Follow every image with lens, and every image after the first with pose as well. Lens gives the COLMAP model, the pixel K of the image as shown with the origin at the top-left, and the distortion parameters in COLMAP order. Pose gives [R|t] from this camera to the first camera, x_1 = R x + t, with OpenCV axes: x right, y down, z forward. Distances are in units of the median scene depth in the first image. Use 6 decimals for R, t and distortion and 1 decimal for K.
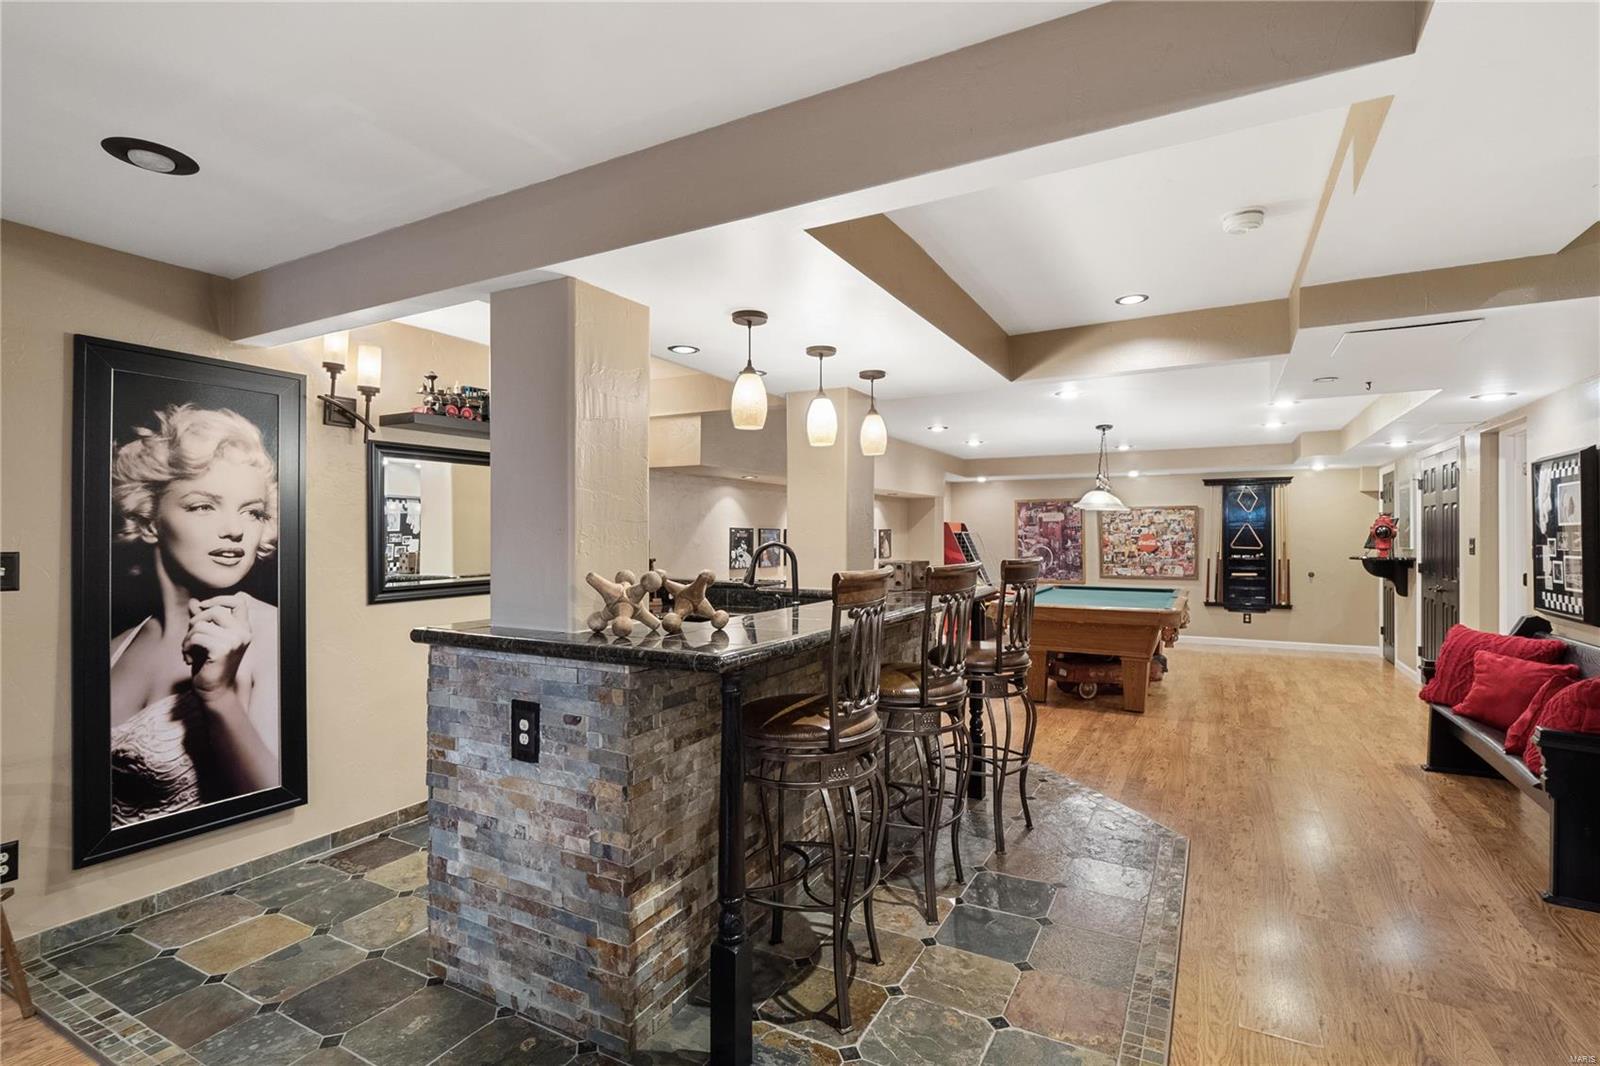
lens RADIAL K [[766.0, 0, 795.0], [0, 766.0, 536.1], [0, 0, 1]] dist [0.000029, 0.000064]
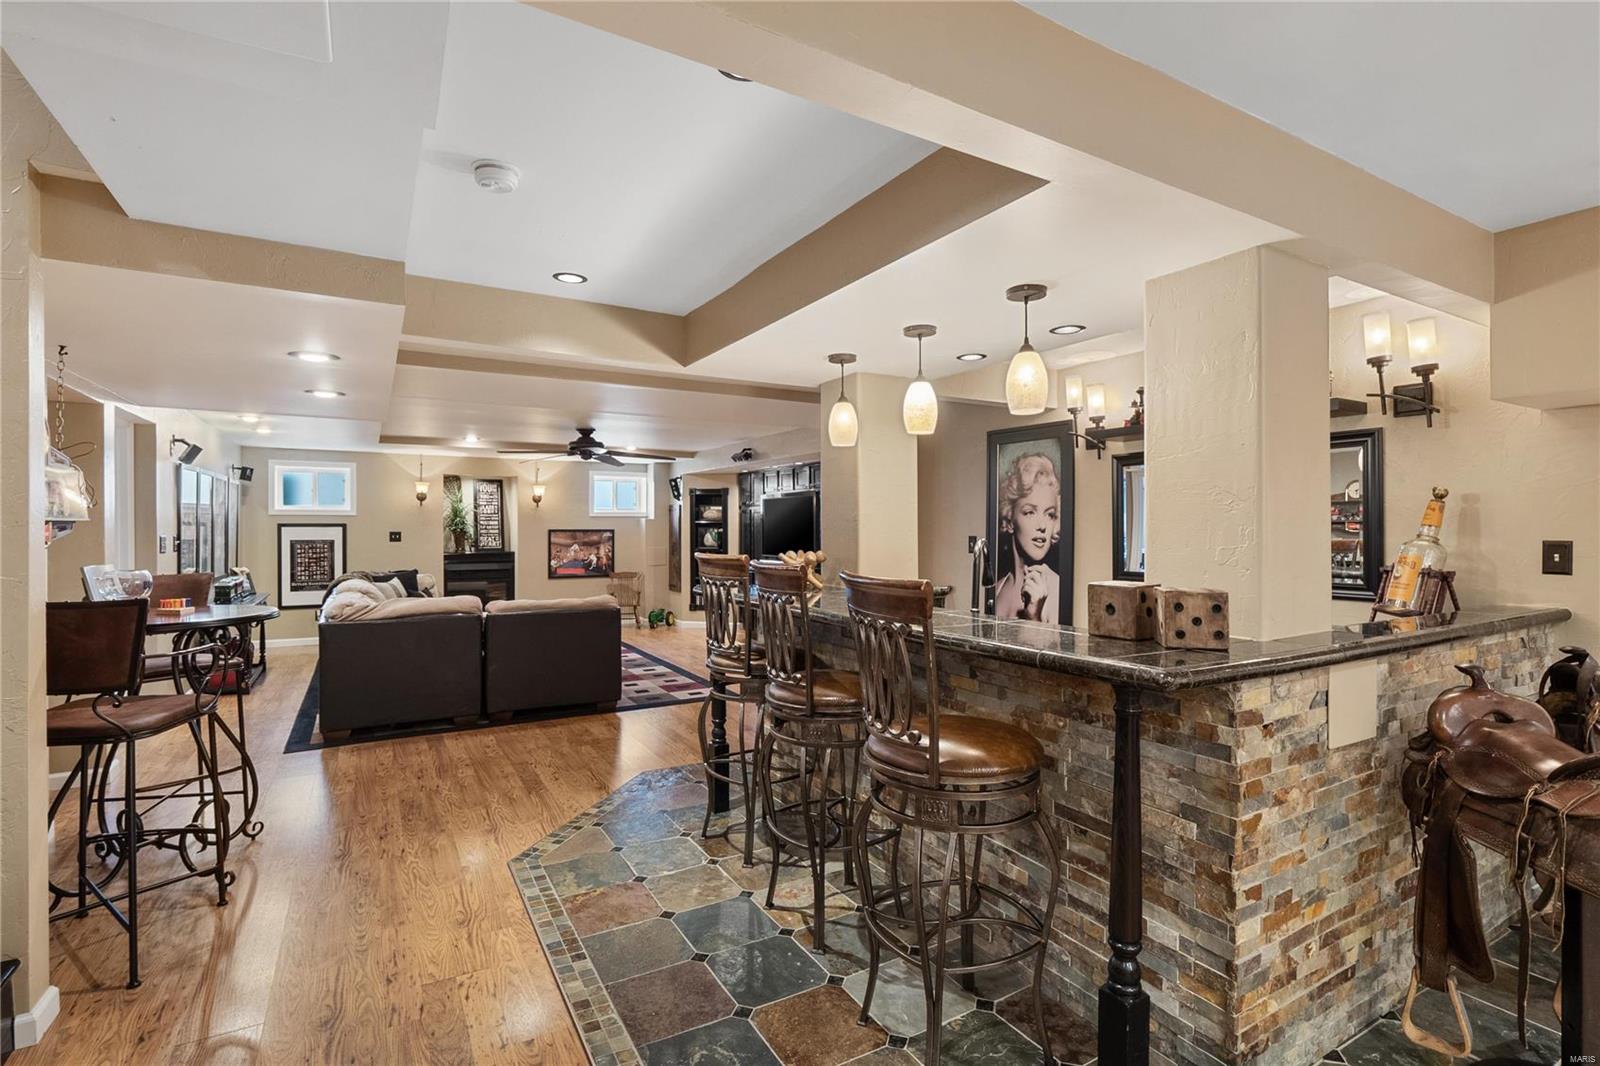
lens RADIAL K [[766.0, 0, 806.7], [0, 766.0, 530.6], [0, 0, 1]] dist [0.000029, 0.000064]
pose [[-0.523597, 0.007306, -0.851935, 0.453313], [0.000342, 0.999965, 0.008365, -0.005599], [0.851966, 0.004088, -0.523581, 0.695746]]
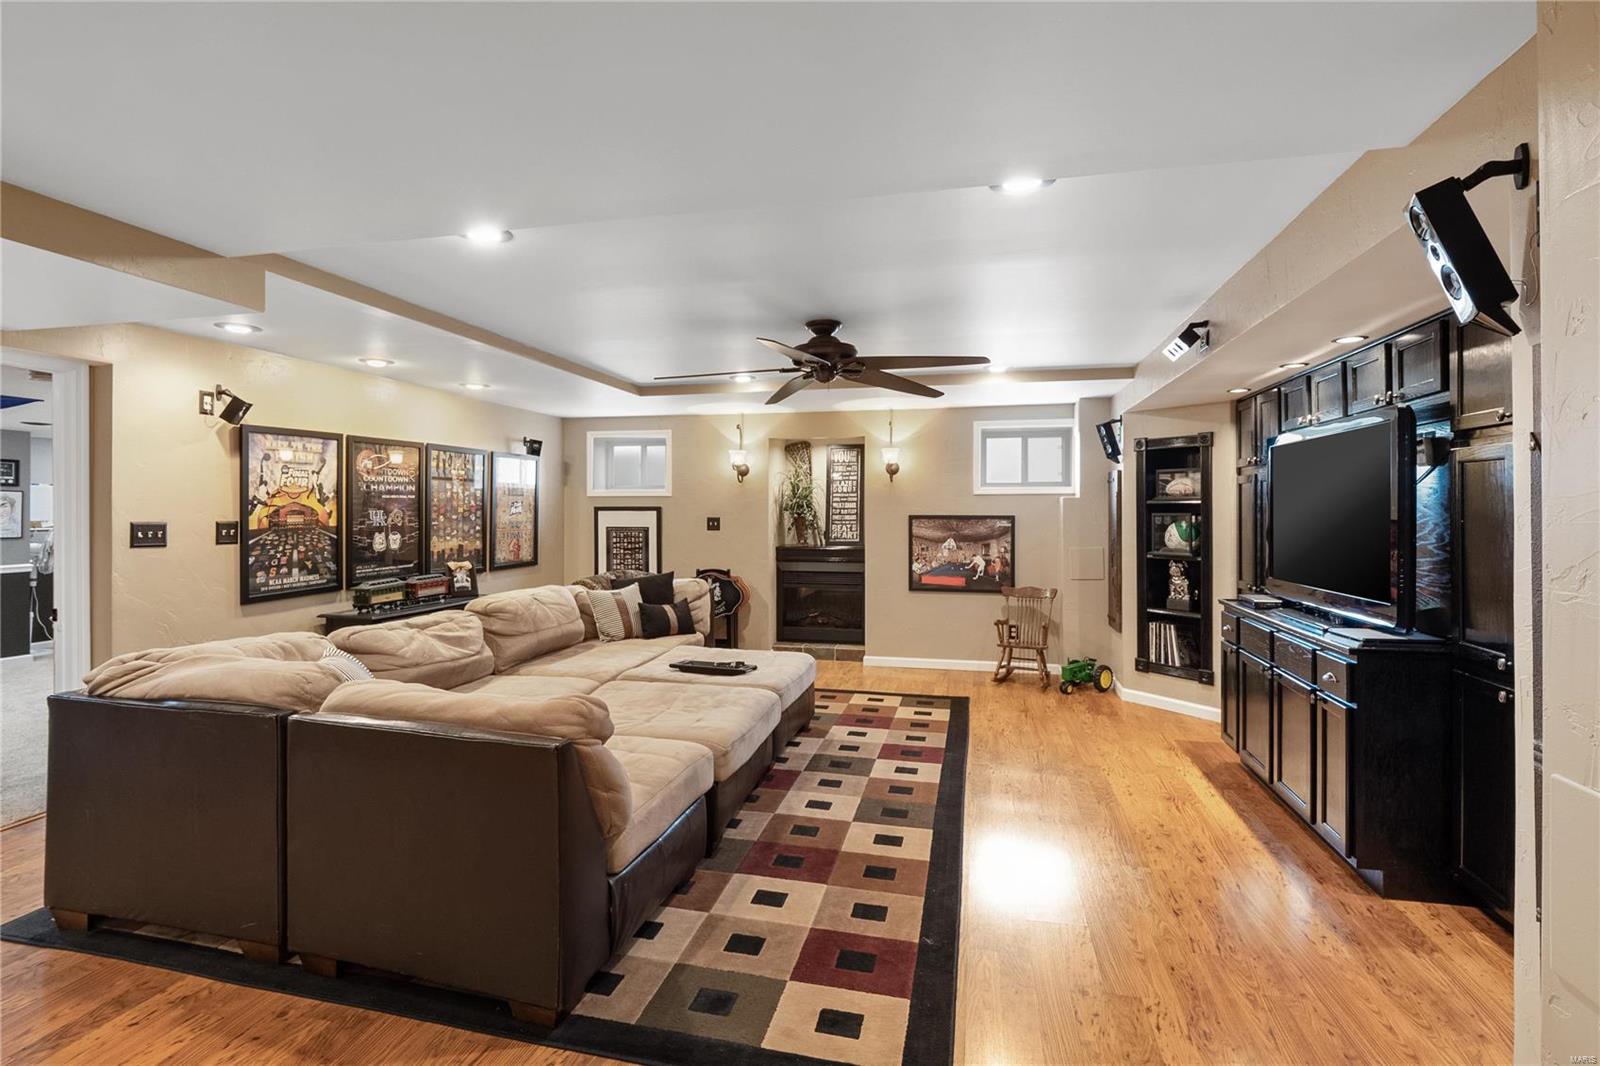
lens RADIAL K [[766.0, 0, 790.6], [0, 766.0, 478.9], [0, 0, 1]] dist [0.000029, 0.000064]
pose [[-0.966663, -0.009999, -0.255856, -0.243518], [0.000670, 0.999135, -0.041580, -0.000310], [0.256051, -0.040365, -0.965820, 0.347354]]
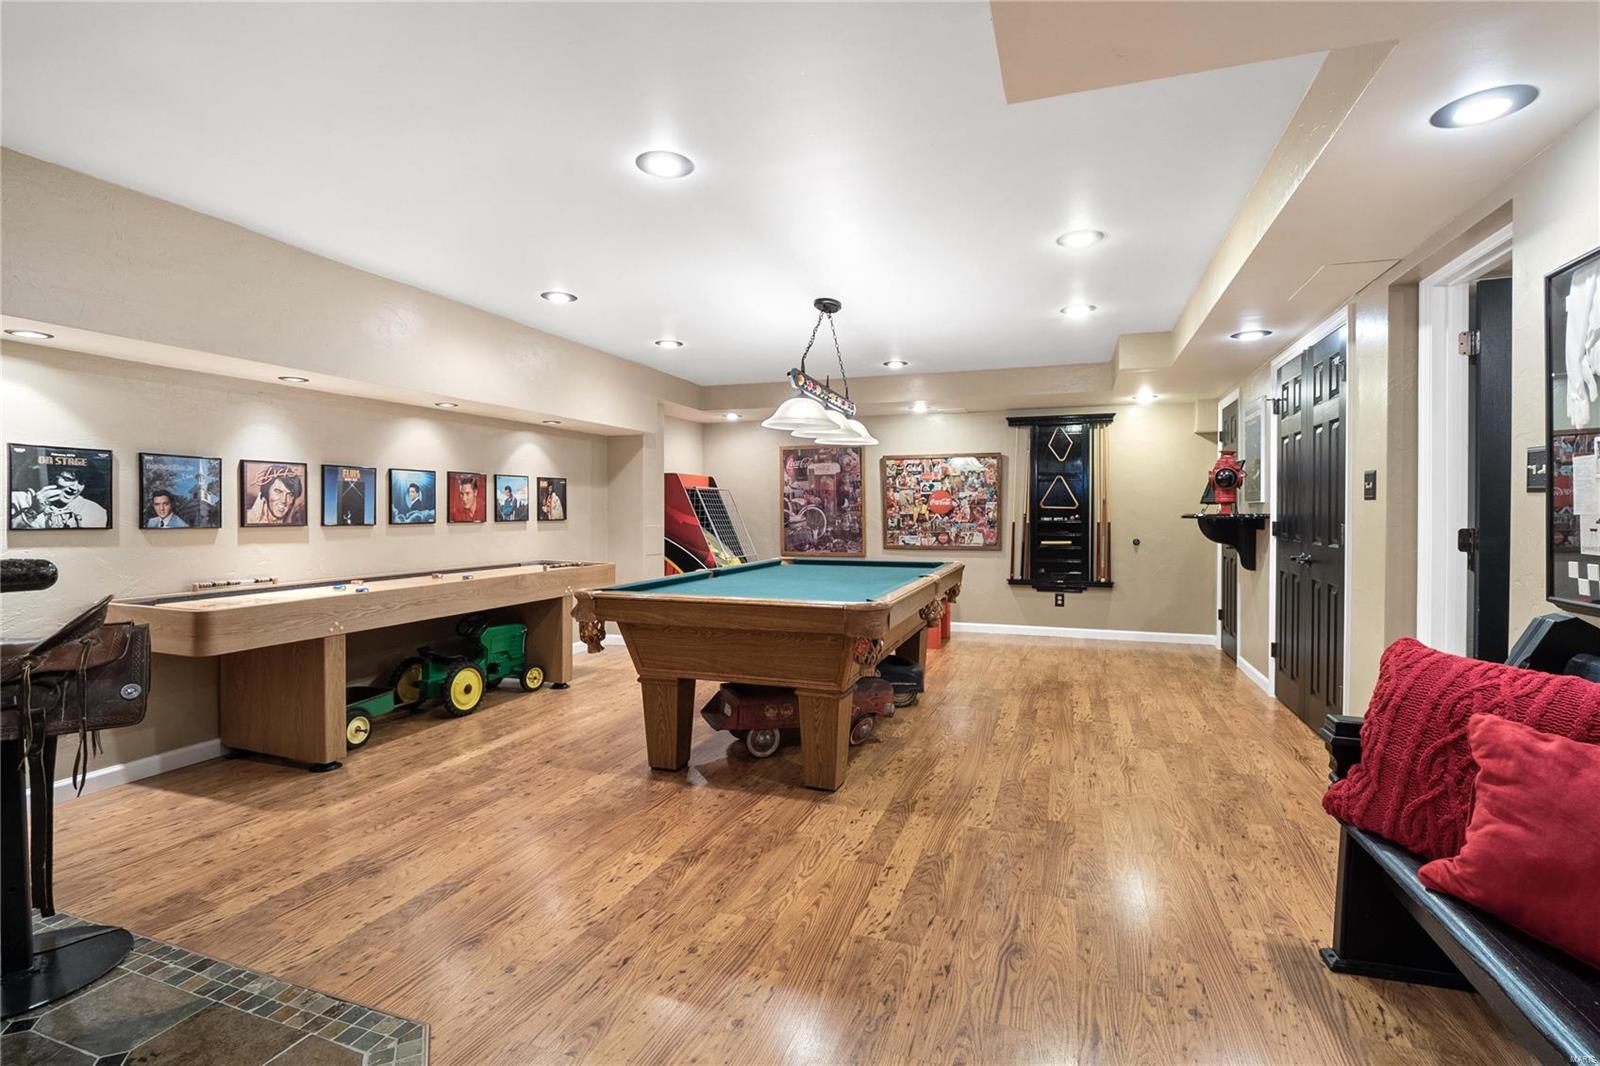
lens RADIAL K [[766.0, 0, 794.9], [0, 766.0, 525.3], [0, 0, 1]] dist [0.000029, 0.000064]
pose [[0.987414, -0.001648, 0.158146, 0.315681], [-0.001064, 0.999854, 0.017063, 0.030310], [-0.158151, -0.017016, 0.987268, 0.435760]]
